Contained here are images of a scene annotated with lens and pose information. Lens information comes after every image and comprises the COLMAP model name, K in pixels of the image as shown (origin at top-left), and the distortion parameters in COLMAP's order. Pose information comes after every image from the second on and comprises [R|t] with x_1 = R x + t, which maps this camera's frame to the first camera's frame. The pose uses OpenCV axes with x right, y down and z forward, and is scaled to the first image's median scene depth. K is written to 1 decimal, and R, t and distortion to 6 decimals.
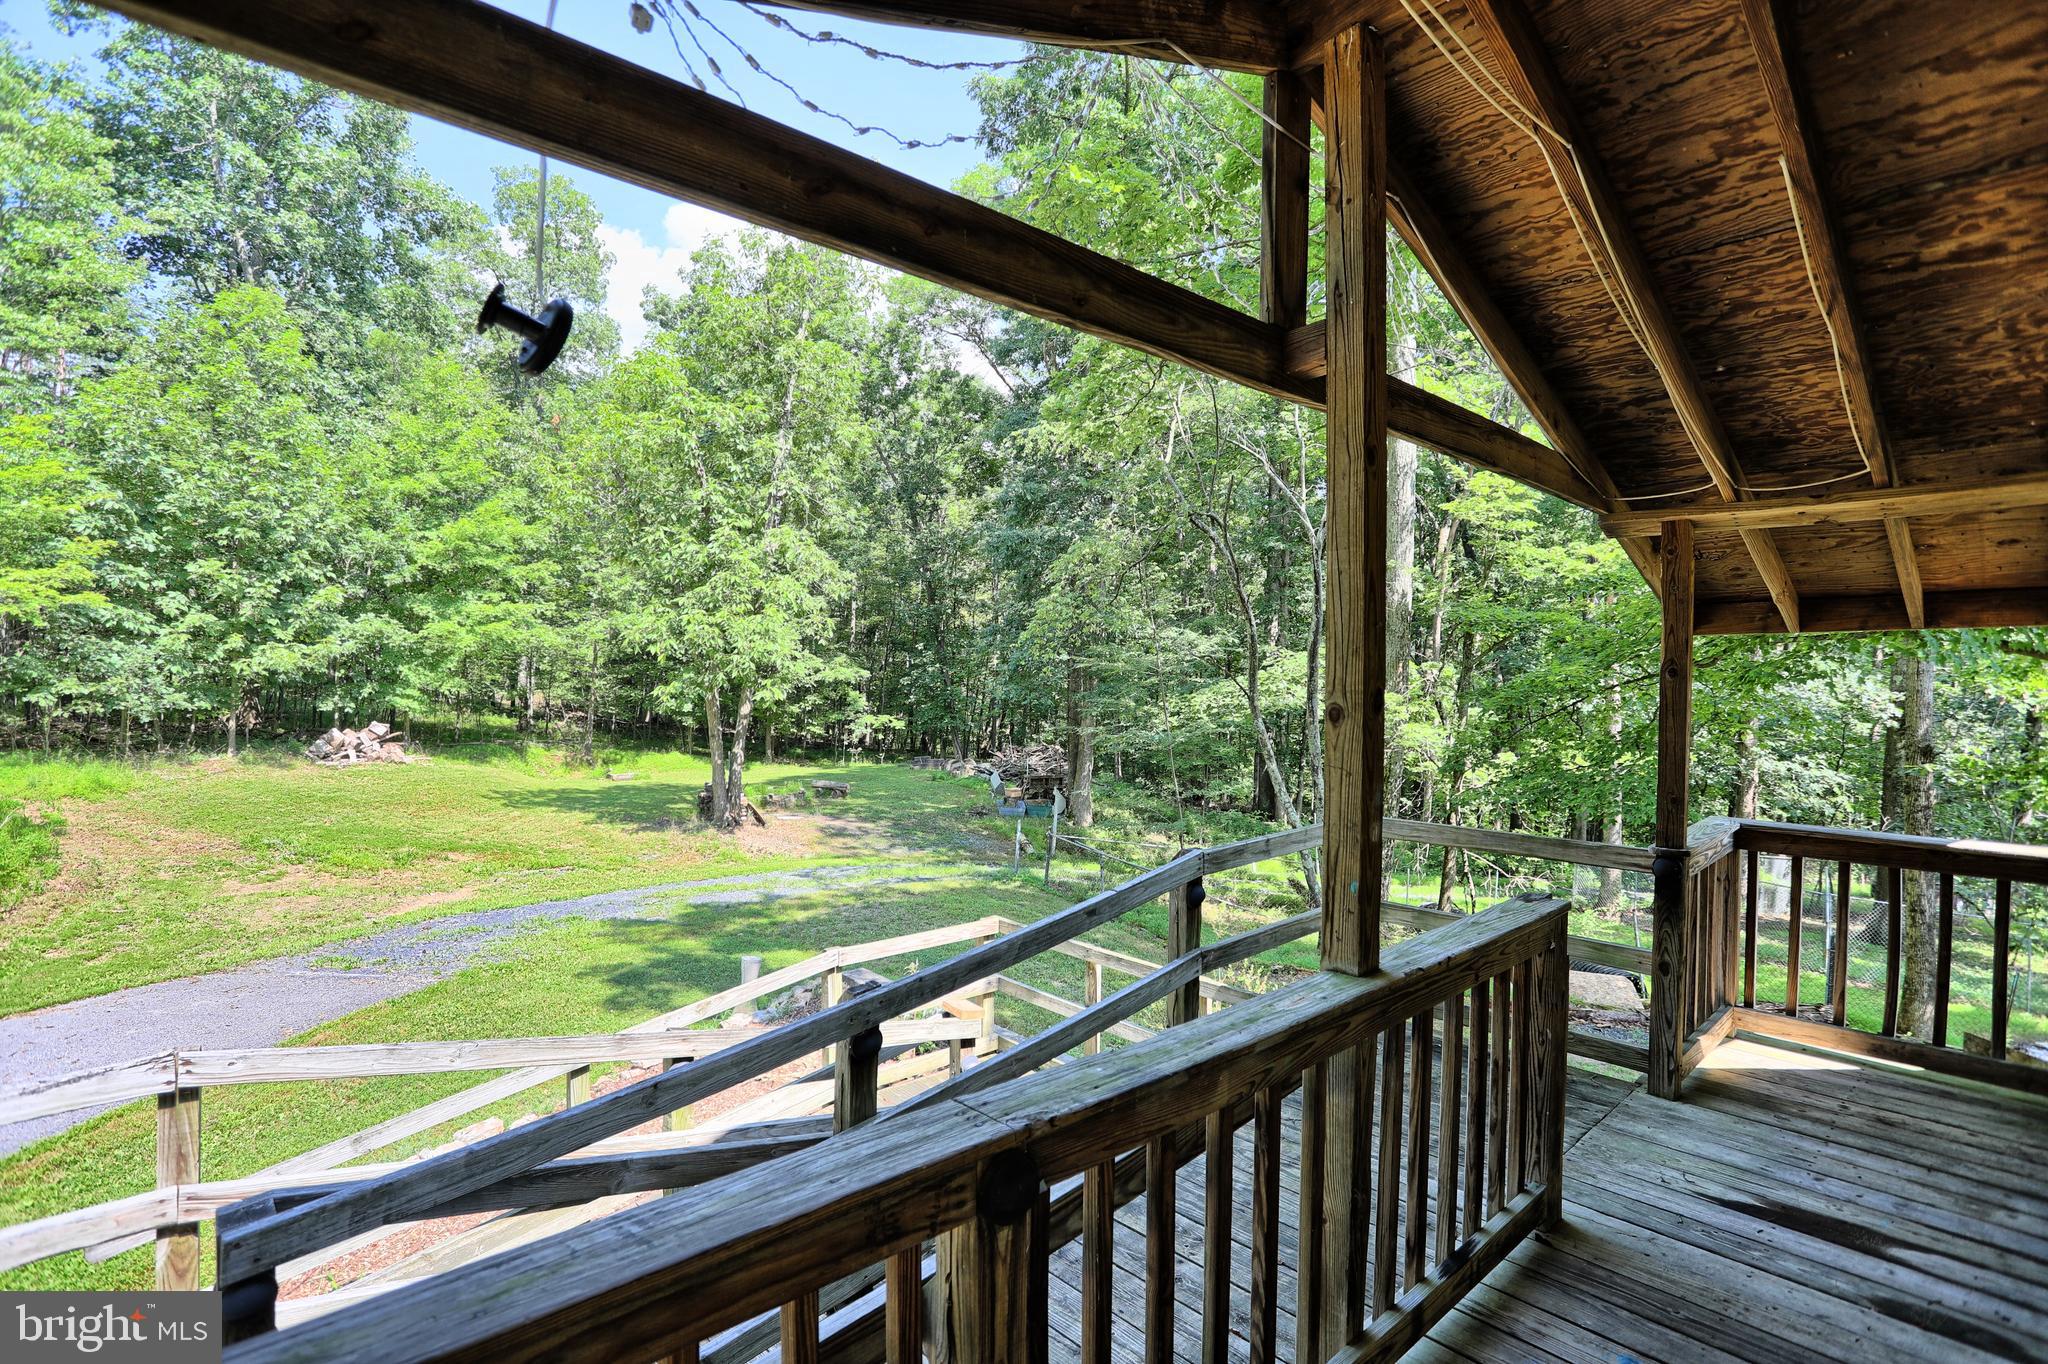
lens RADIAL K [[1009.0, 0, 1016.1], [0, 1009.0, 671.3], [0, 0, 1]] dist [-0.058392, 0.029717]
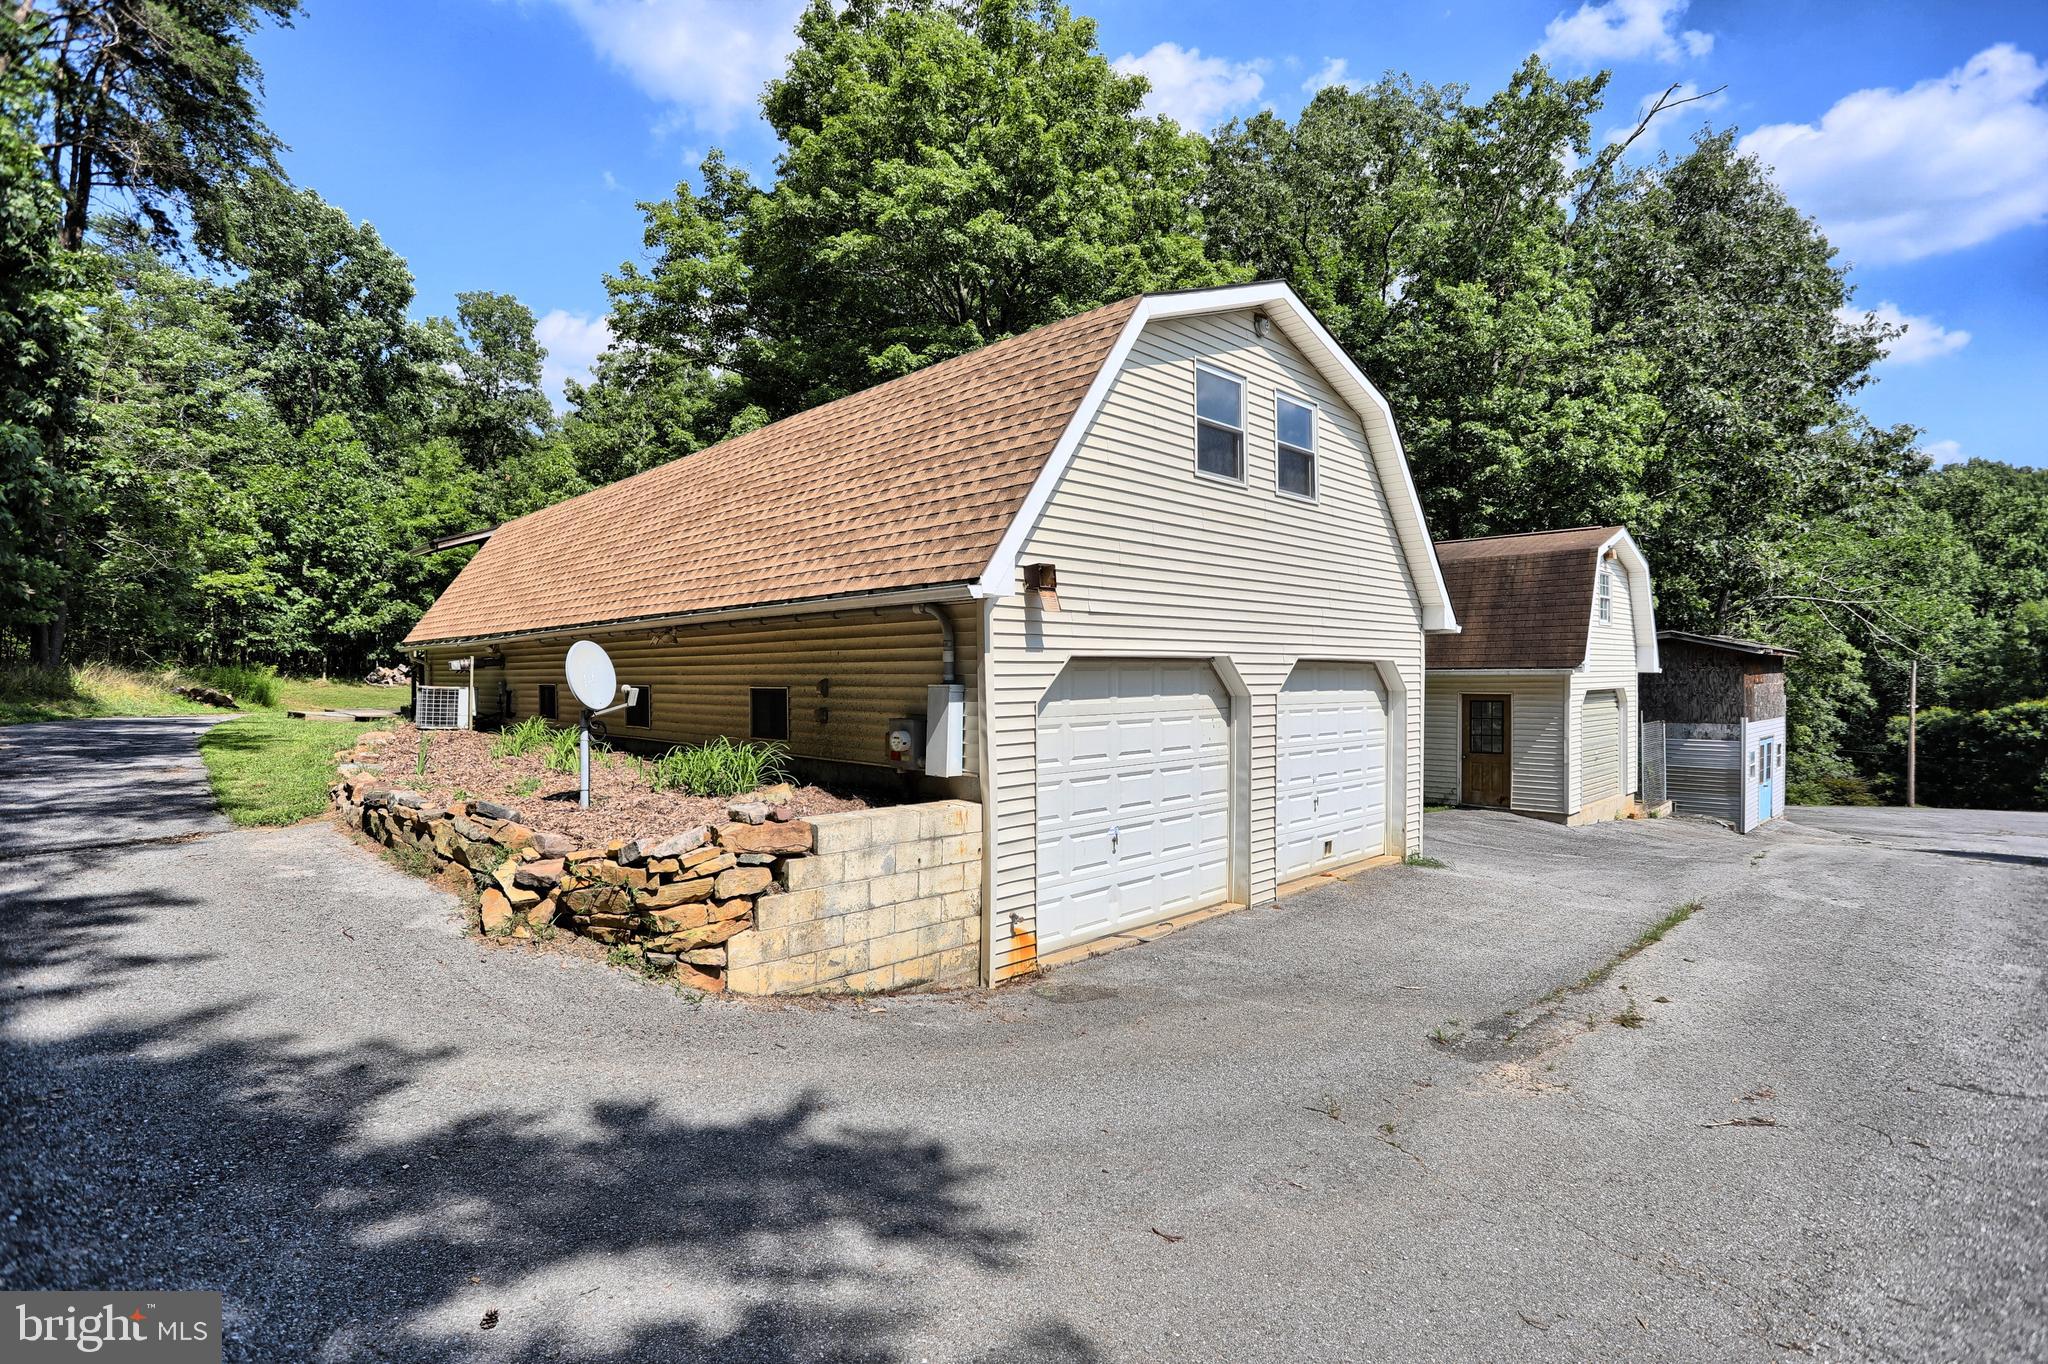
lens RADIAL K [[1009.0, 0, 1029.6], [0, 1009.0, 662.7], [0, 0, 1]] dist [-0.058392, 0.029717]
pose [[0.998402, -0.020839, 0.052524, 0.362302], [0.021093, 0.999768, -0.004276, 0.086397], [-0.052423, 0.005377, 0.998610, -0.809547]]
